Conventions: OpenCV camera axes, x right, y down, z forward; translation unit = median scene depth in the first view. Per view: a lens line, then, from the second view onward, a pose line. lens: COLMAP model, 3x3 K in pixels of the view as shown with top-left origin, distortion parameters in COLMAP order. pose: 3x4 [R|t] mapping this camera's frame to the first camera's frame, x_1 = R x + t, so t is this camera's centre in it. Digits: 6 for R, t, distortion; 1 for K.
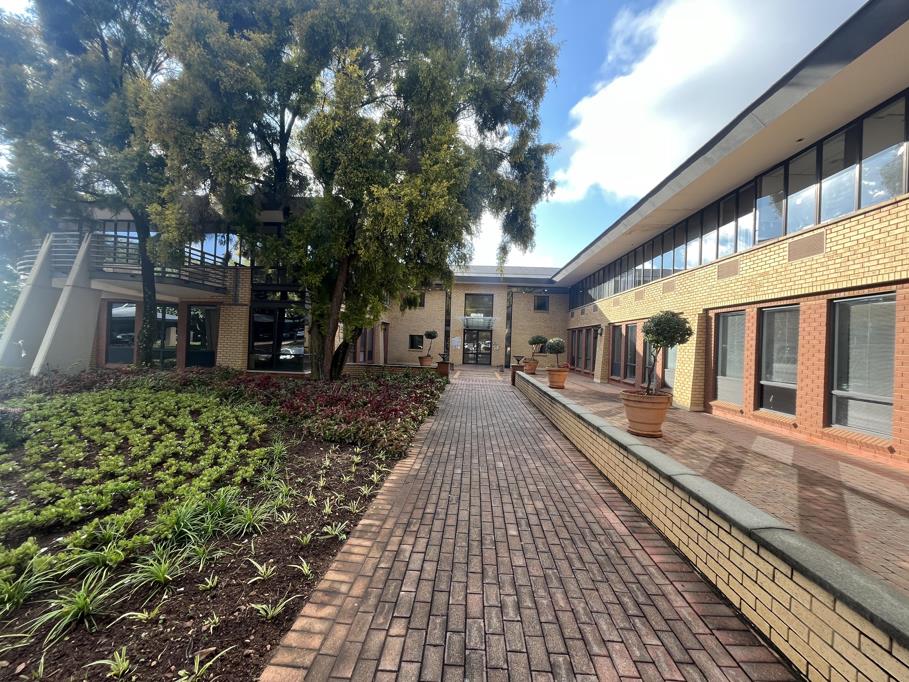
lens RADIAL K [[365.2, 0, 456.3], [0, 365.2, 340.6], [0, 0, 1]] dist [-0.004101, -0.000262]
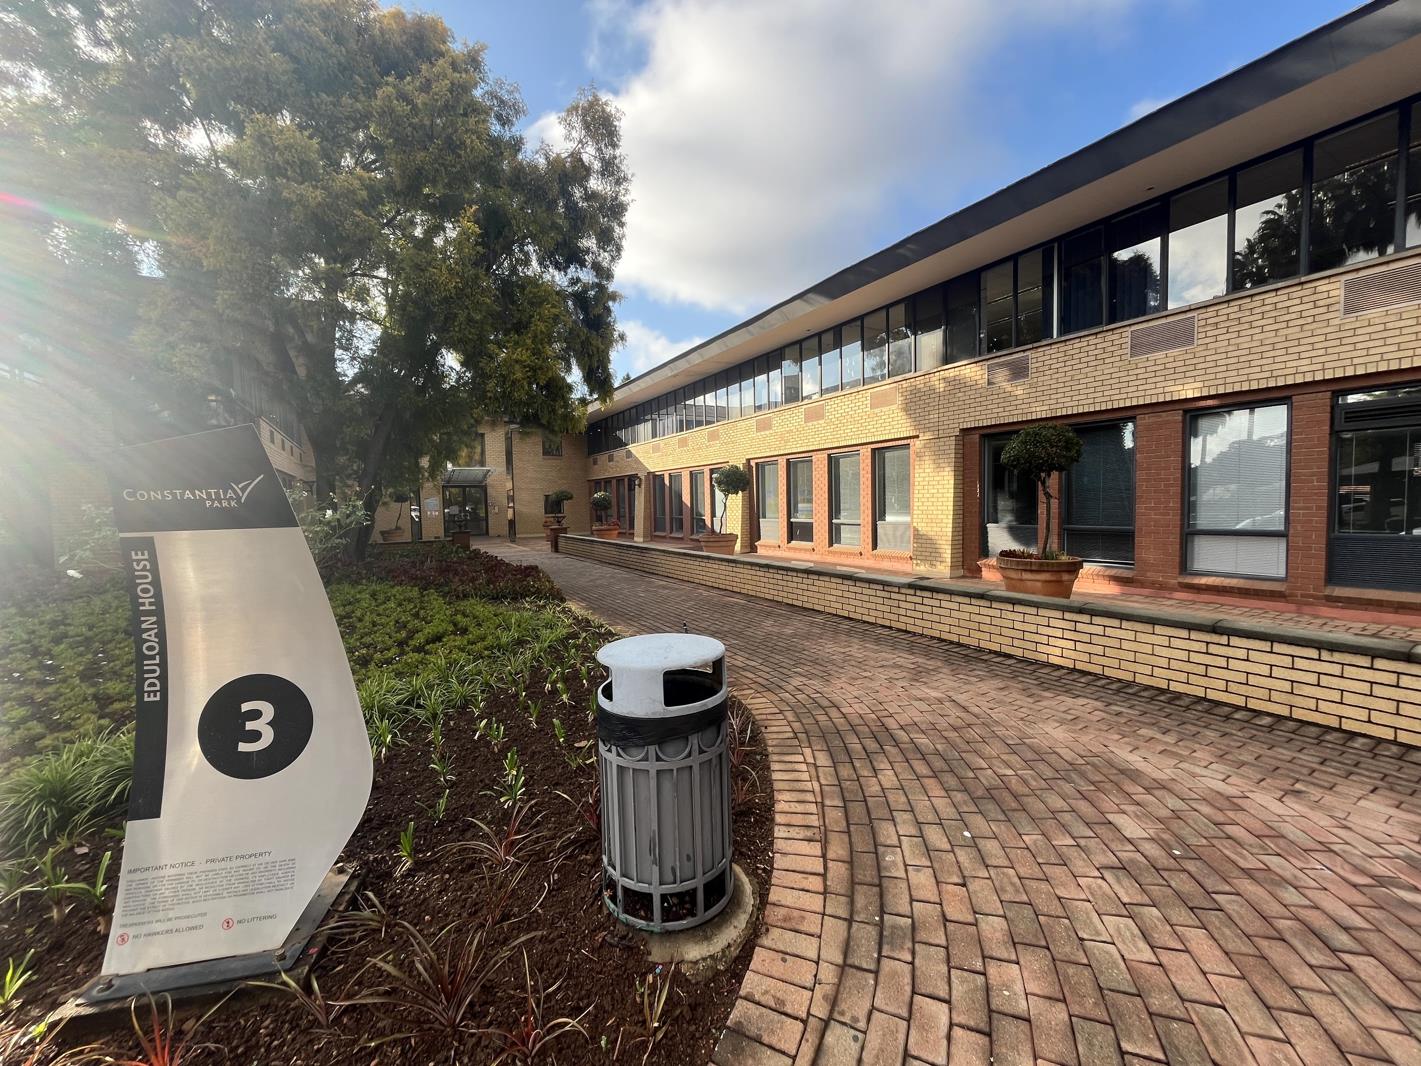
lens RADIAL K [[570.9, 0, 708.6], [0, 570.9, 531.8], [0, 0, 1]] dist [-0.004101, -0.000262]
pose [[0.834032, -0.084115, 0.545267, -0.443811], [0.050212, 0.995781, 0.076808, -0.007893], [-0.549427, -0.036681, 0.834736, -0.451240]]
